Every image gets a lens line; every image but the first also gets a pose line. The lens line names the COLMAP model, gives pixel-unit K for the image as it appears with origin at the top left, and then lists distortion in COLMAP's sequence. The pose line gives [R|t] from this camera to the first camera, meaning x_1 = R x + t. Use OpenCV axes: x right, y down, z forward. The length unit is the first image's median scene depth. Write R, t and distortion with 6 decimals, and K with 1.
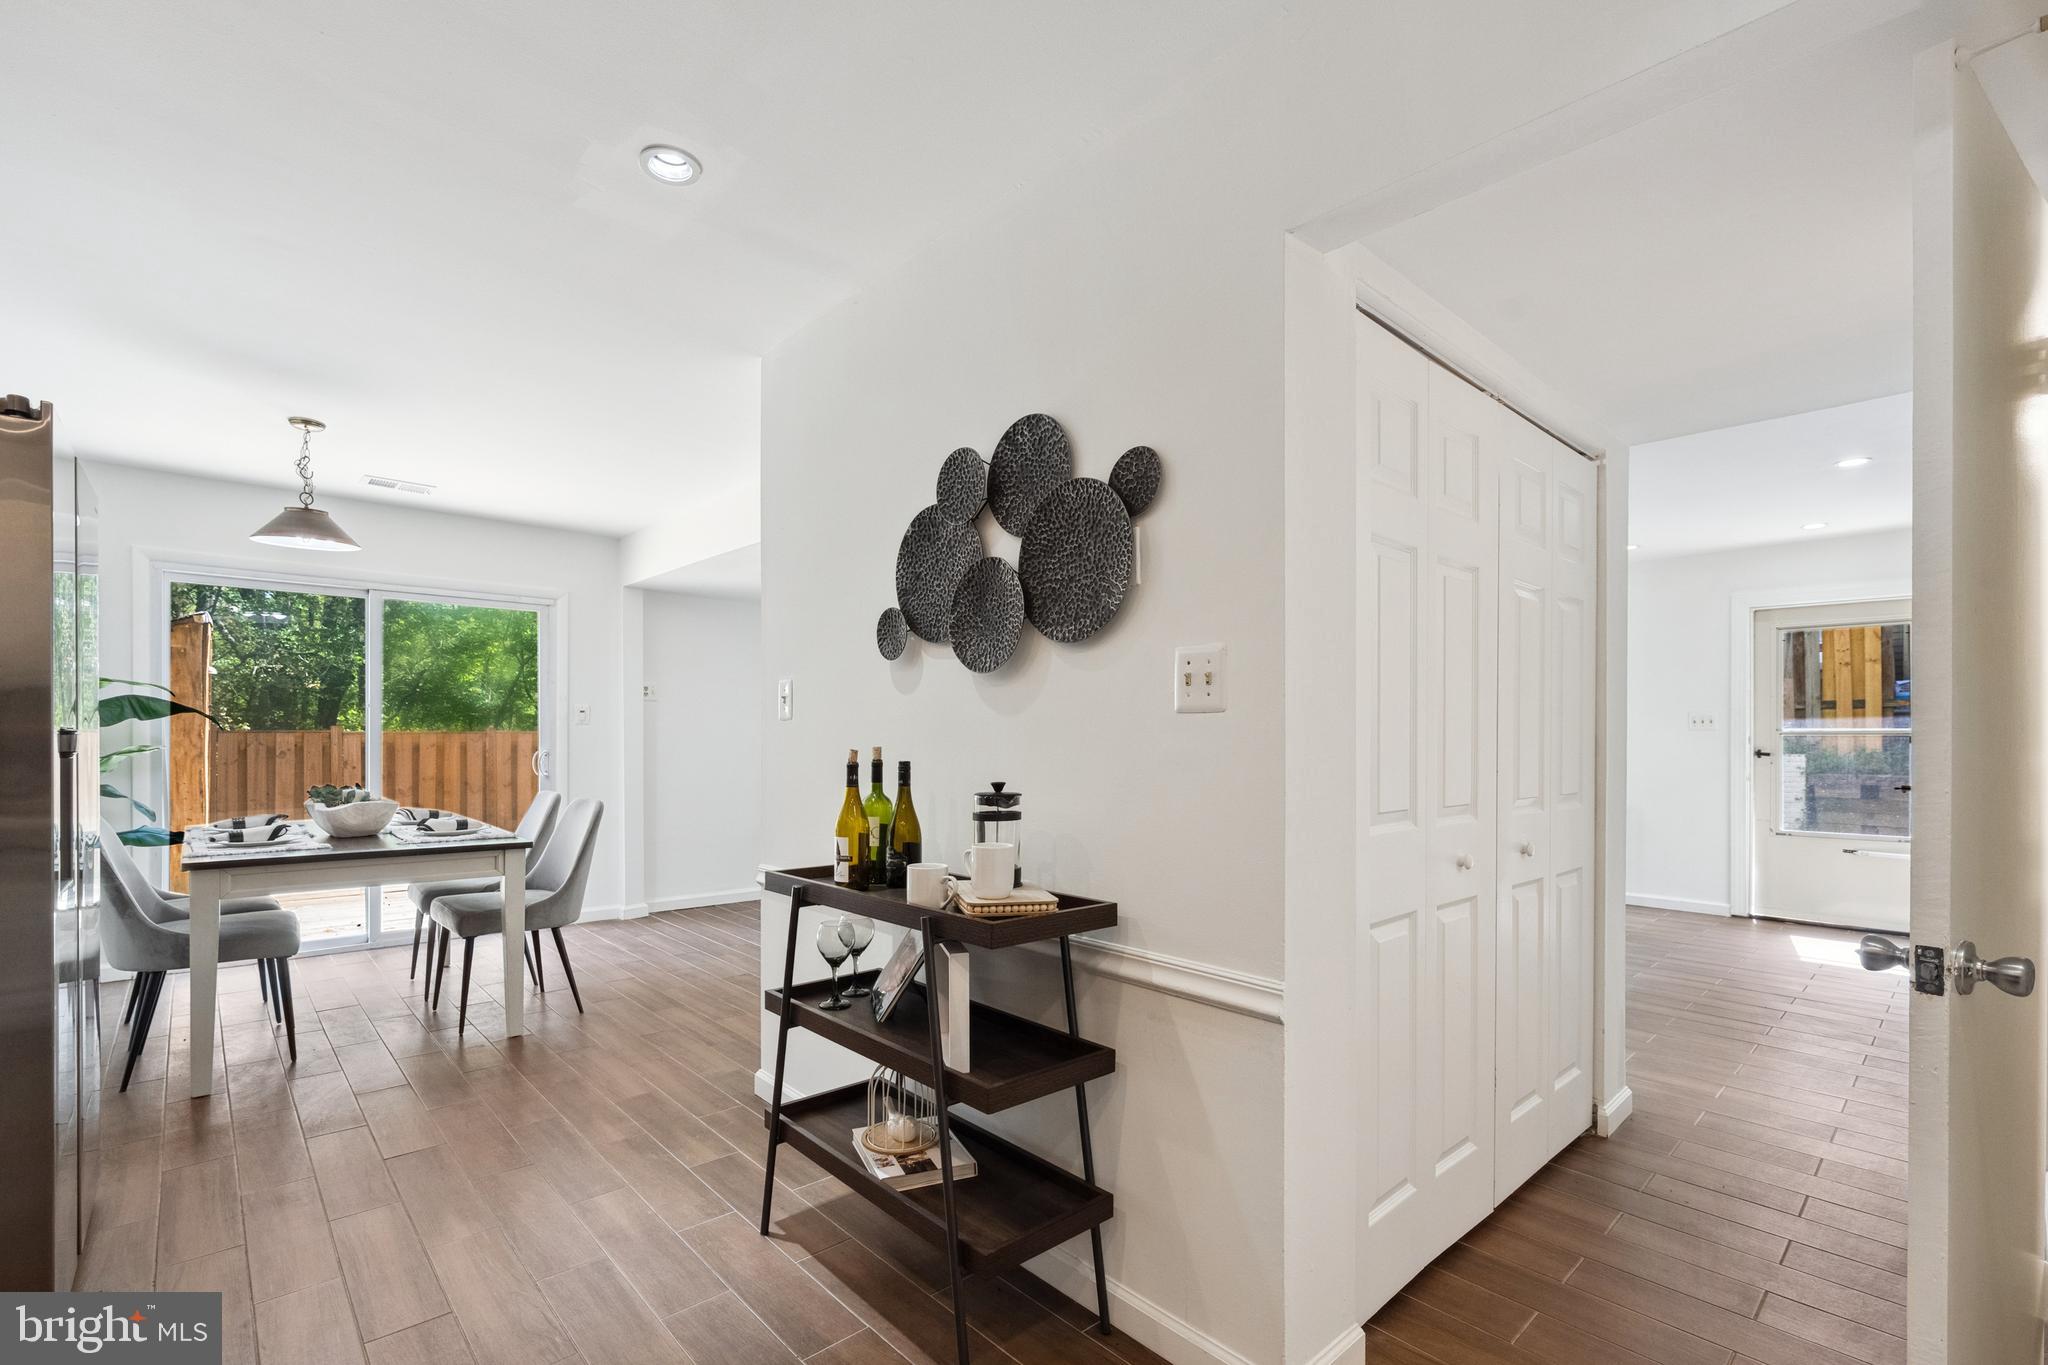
lens RADIAL K [[898.9, 0, 1029.7], [0, 898.9, 736.6], [0, 0, 1]] dist [-0.002166, -0.000140]
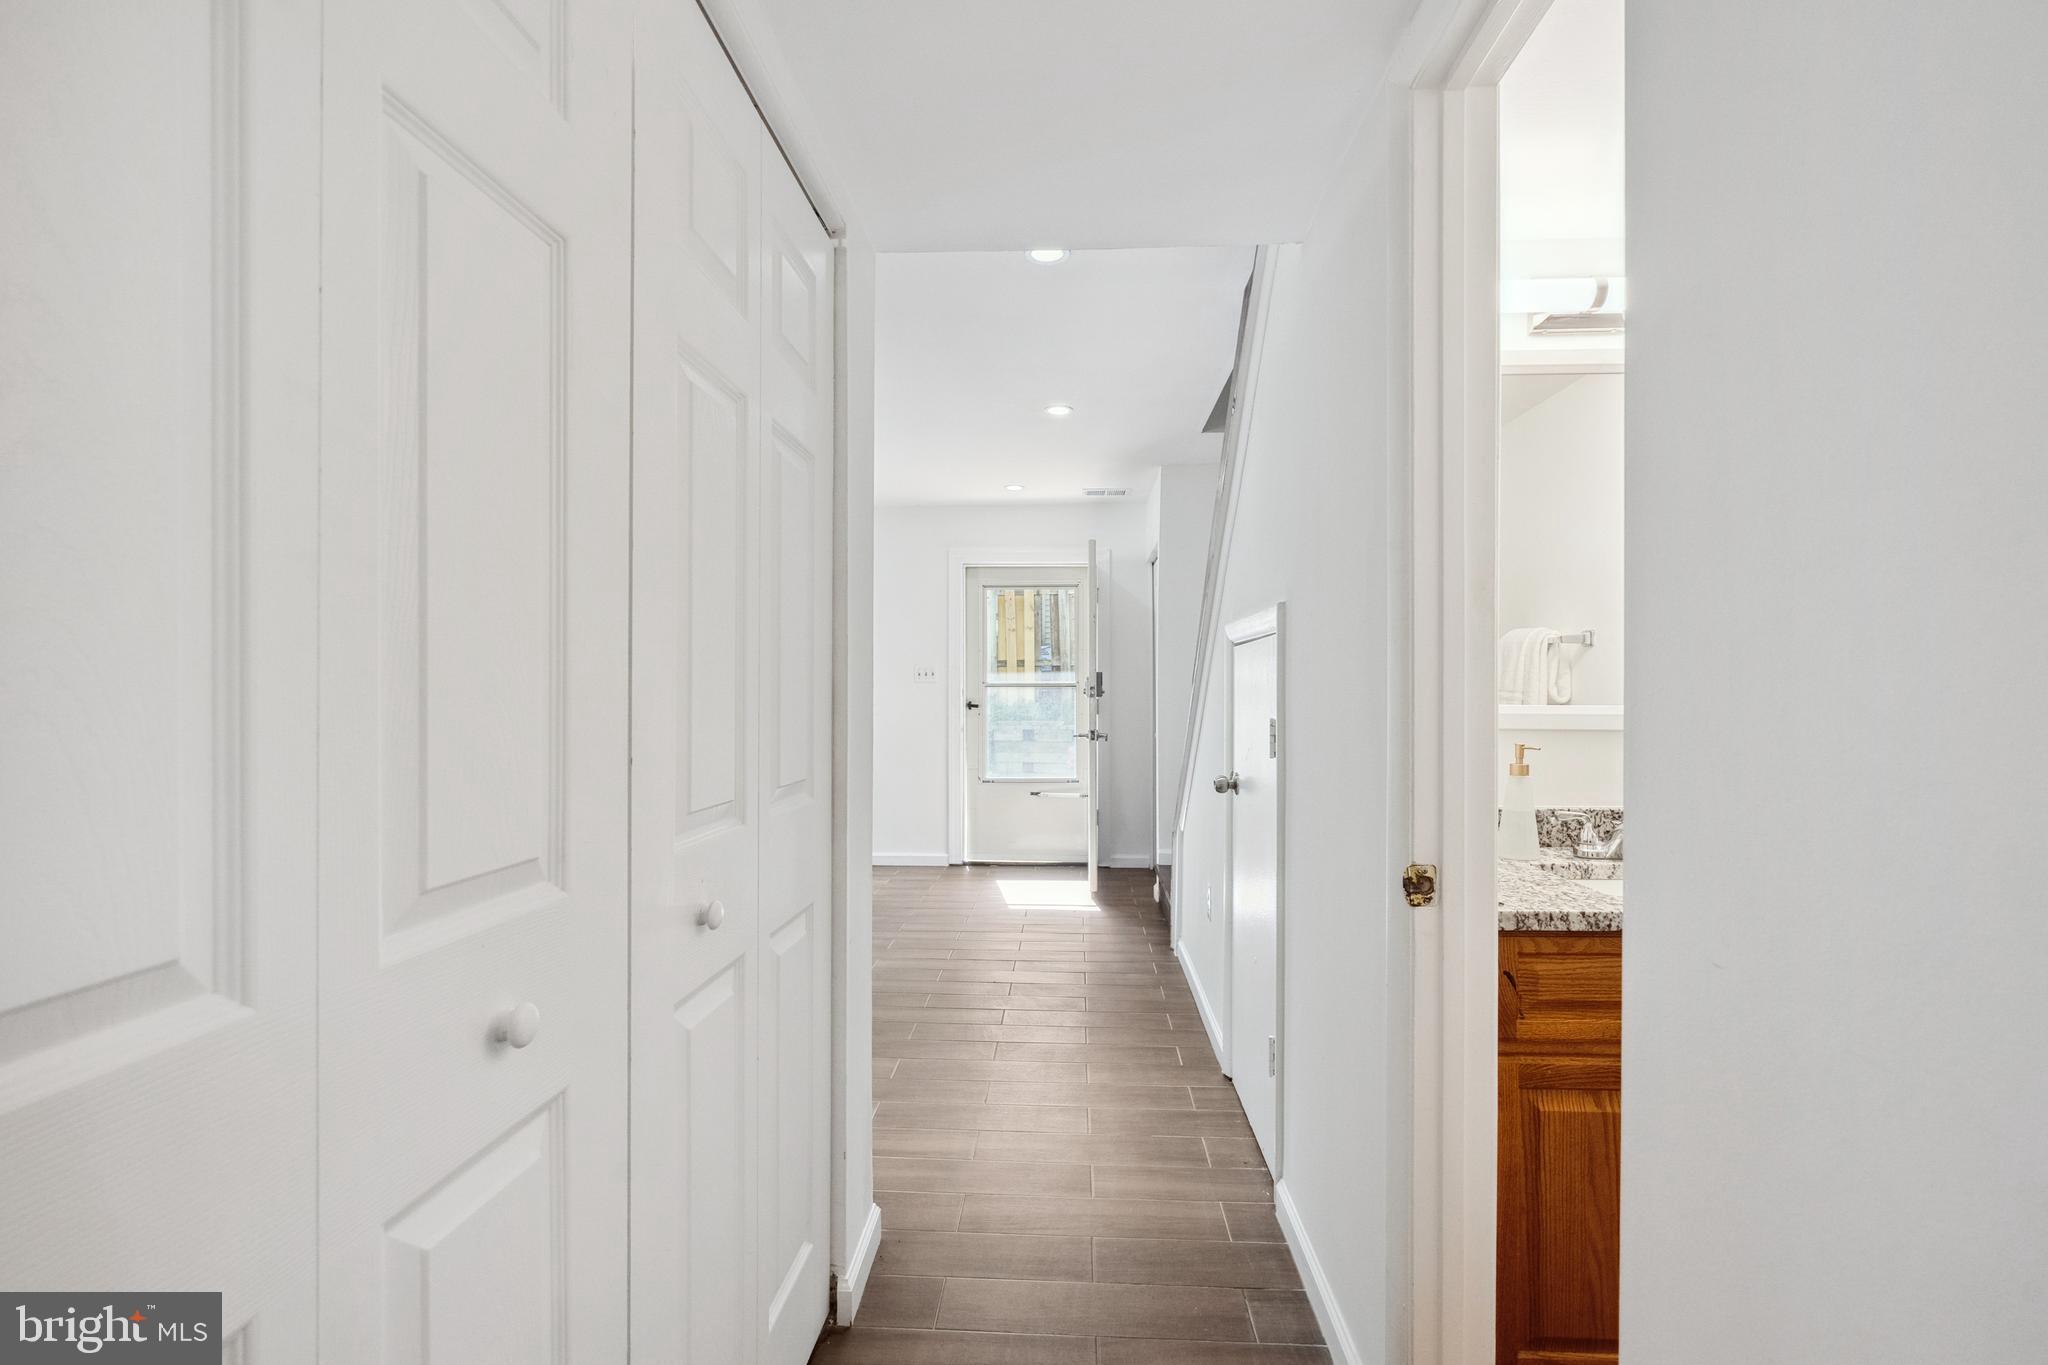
lens RADIAL K [[898.6, 0, 1024.0], [0, 898.6, 682.5], [0, 0, 1]] dist [-0.010024, -0.000172]
pose [[0.717300, 0.003994, 0.696753, 0.197616], [0.003762, 0.999947, -0.009605, 0.003906], [-0.696754, 0.009511, 0.717247, 0.312099]]
